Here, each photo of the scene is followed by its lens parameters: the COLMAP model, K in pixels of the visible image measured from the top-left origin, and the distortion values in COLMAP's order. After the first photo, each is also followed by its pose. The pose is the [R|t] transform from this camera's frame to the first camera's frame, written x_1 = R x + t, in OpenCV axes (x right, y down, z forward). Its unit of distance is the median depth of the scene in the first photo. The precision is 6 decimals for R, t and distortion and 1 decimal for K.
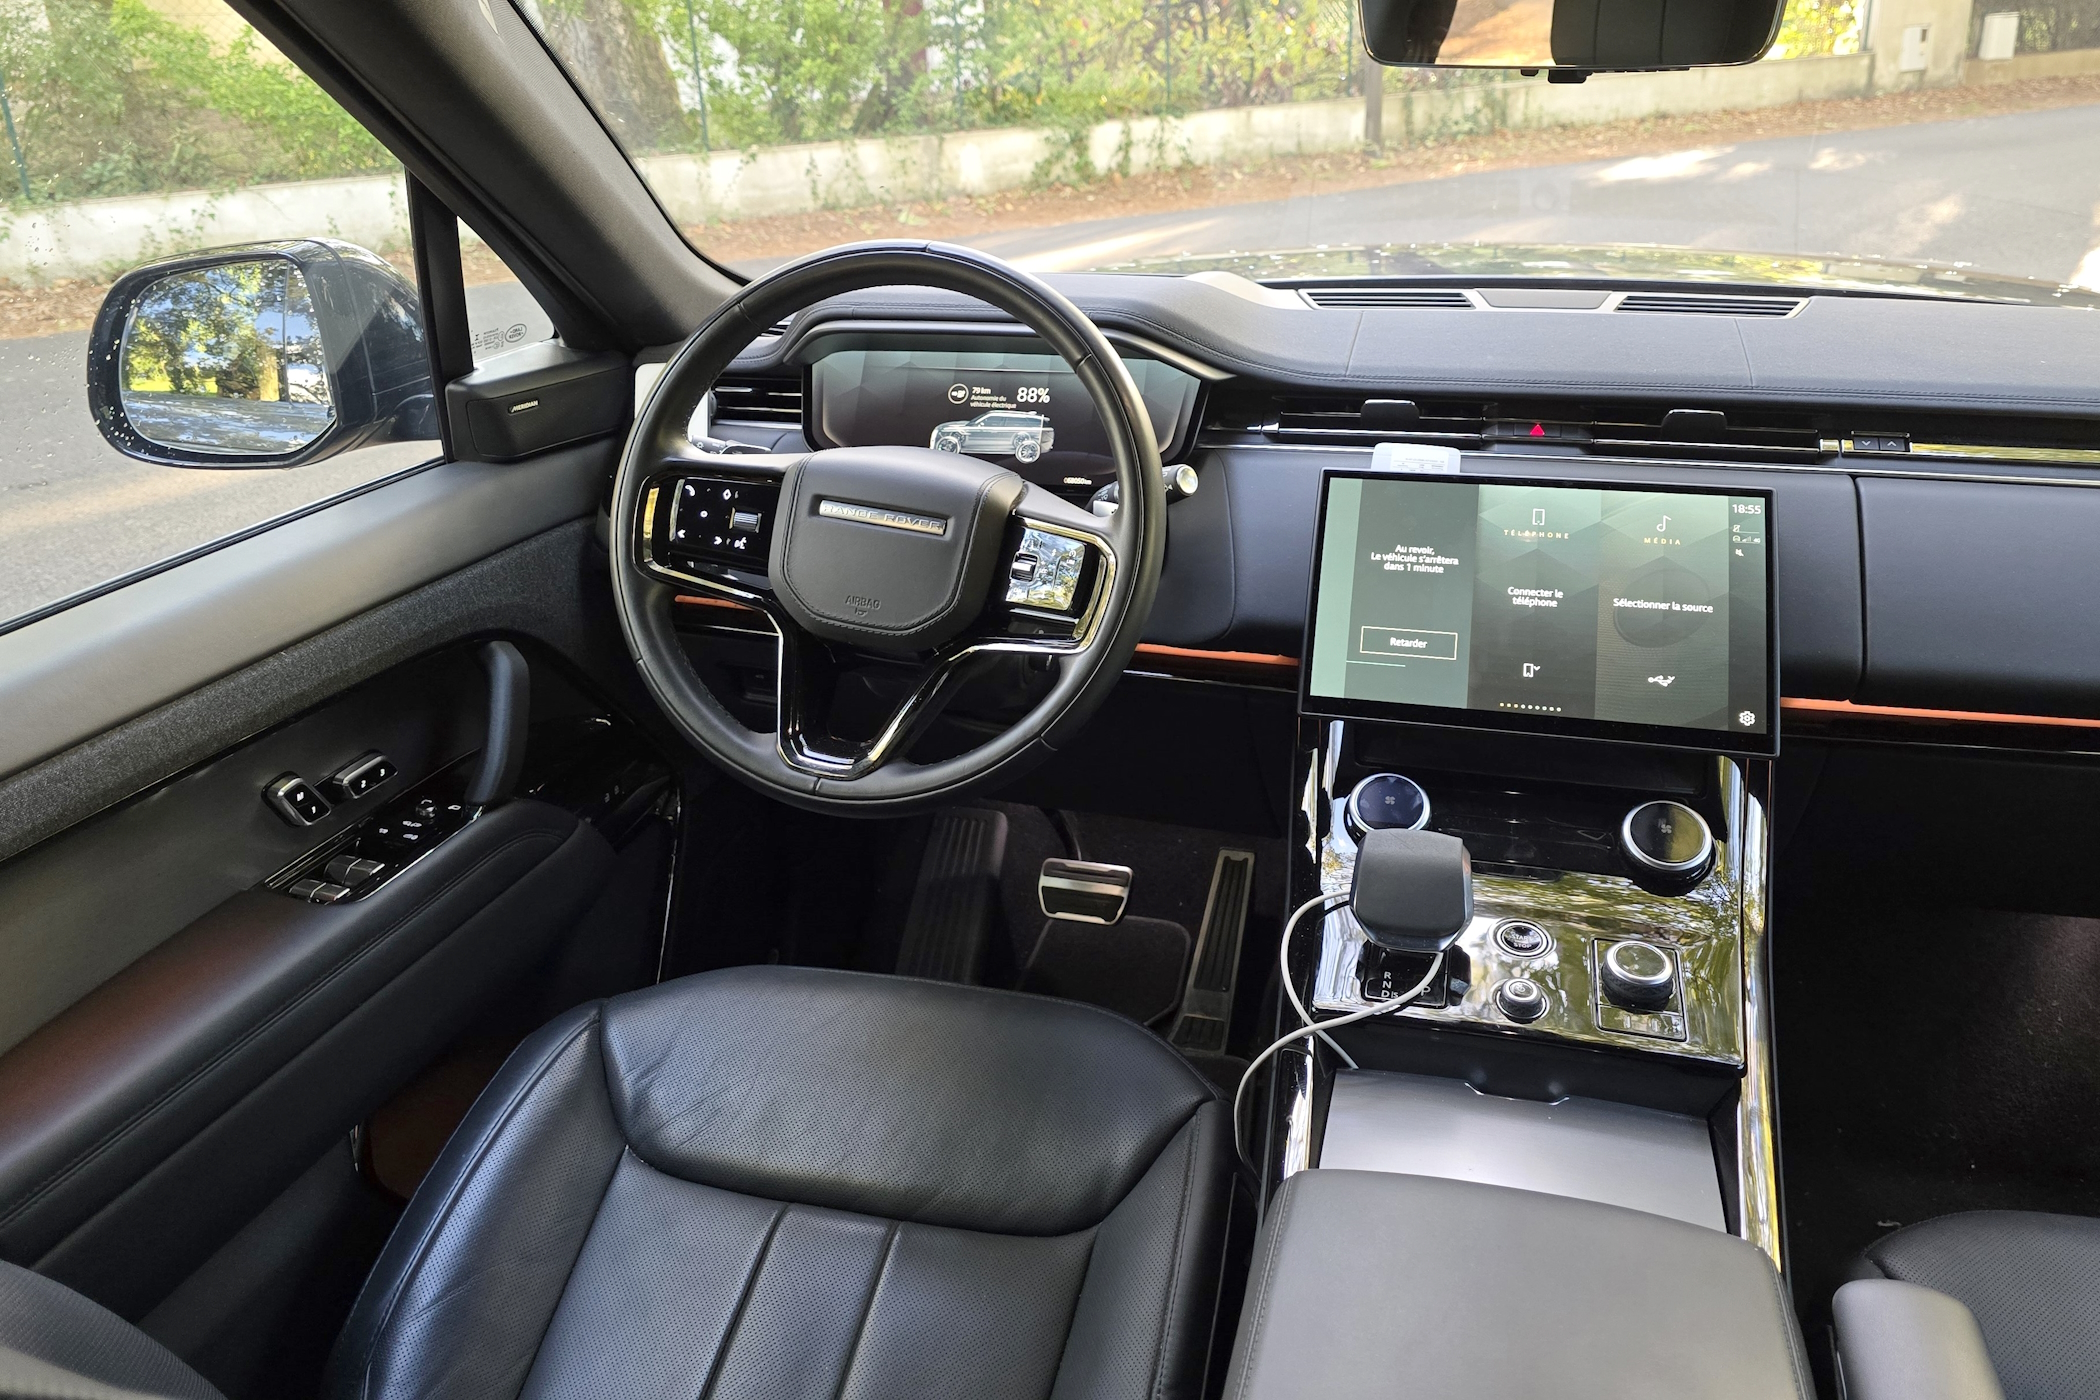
lens RADIAL K [[1574.2, 0, 1093.0], [0, 1574.2, 514.6], [0, 0, 1]] dist [0.112765, -0.207625]
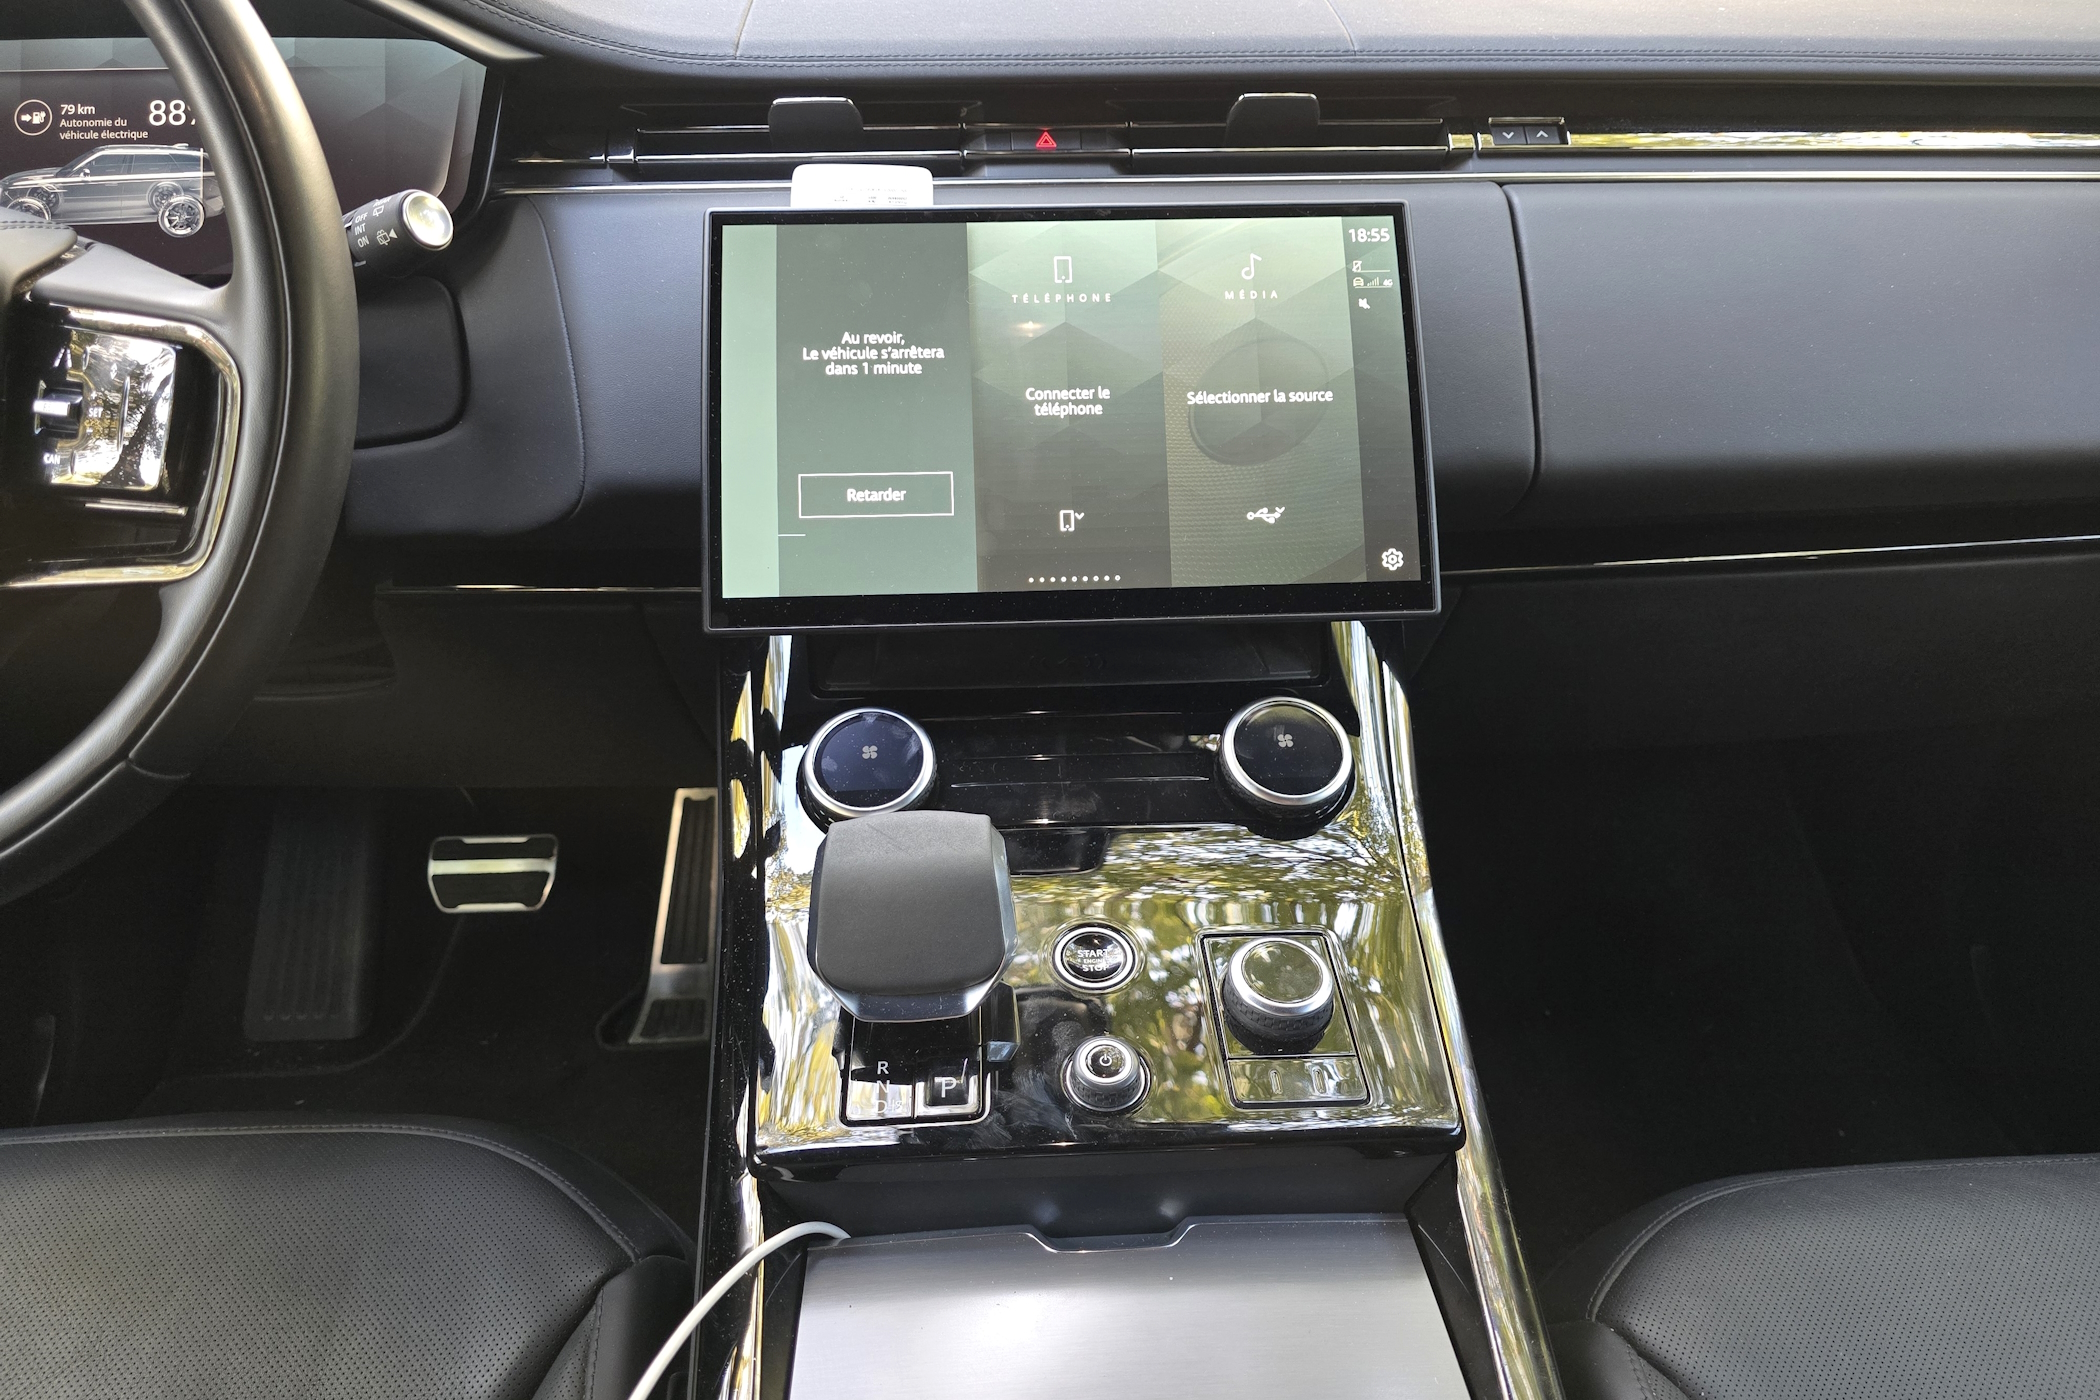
lens RADIAL K [[1433.8, 0, 1060.2], [0, 1433.8, 642.5], [0, 0, 1]] dist [0.101110, -0.113619]
pose [[0.951459, -0.122561, 0.282321, 0.102637], [0.071647, 0.980292, 0.184104, 0.039686], [-0.299321, -0.154939, 0.941489, 0.446172]]
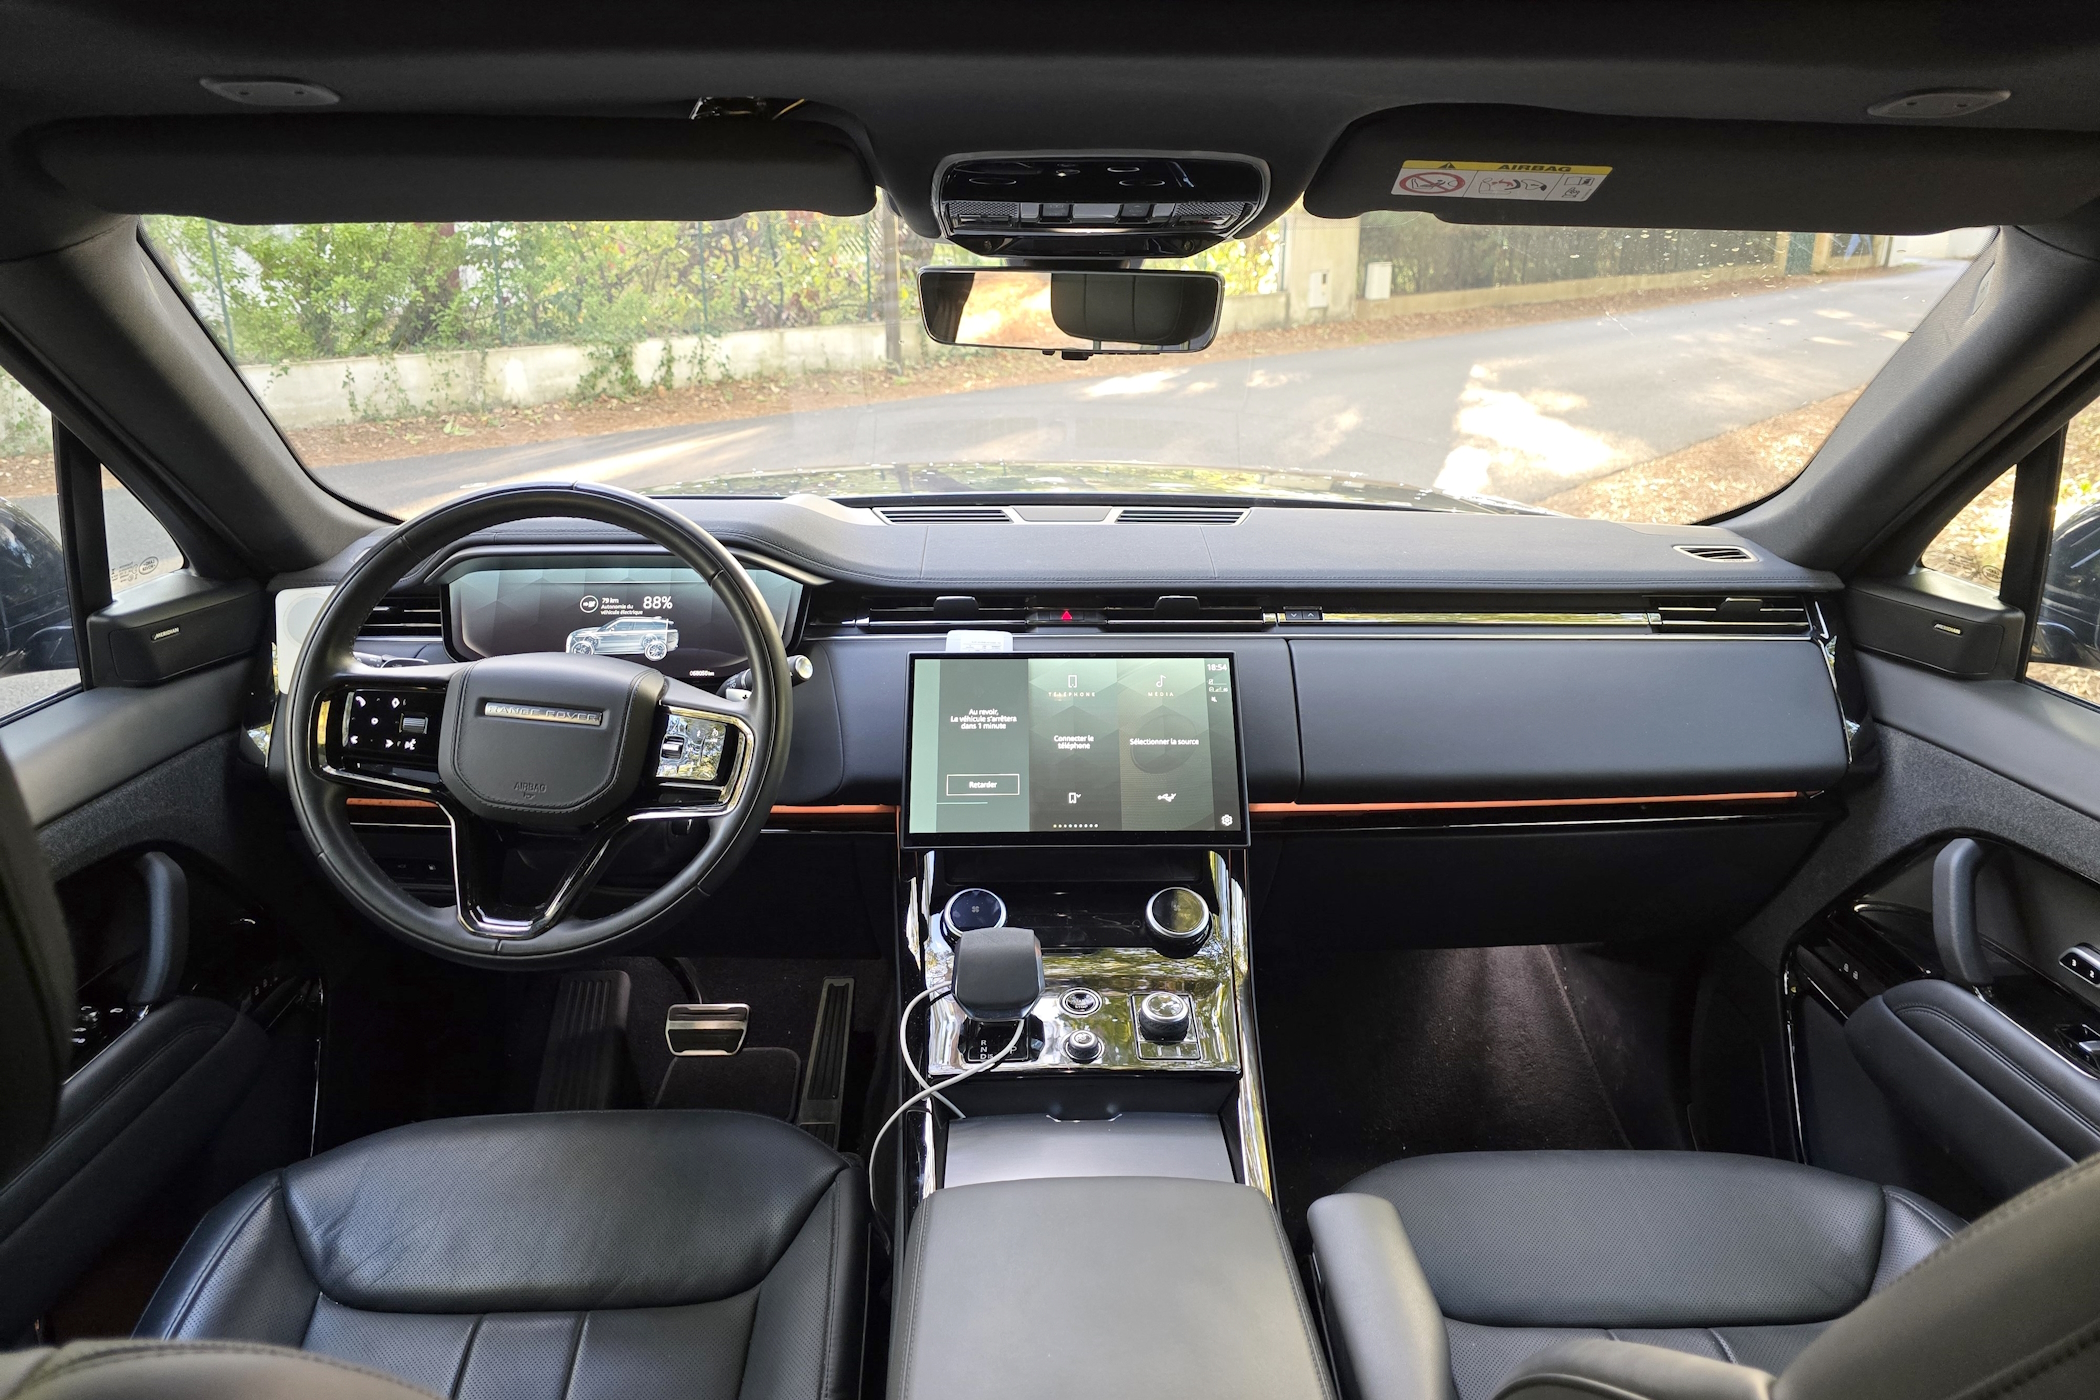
lens RADIAL K [[1433.8, 0, 1060.2], [0, 1433.8, 642.5], [0, 0, 1]] dist [0.101110, -0.113619]
pose [[0.959200, -0.049061, 0.278438, -0.058712], [0.058449, 0.997964, -0.025510, -0.000971], [-0.276620, 0.040743, 0.960115, -0.140216]]
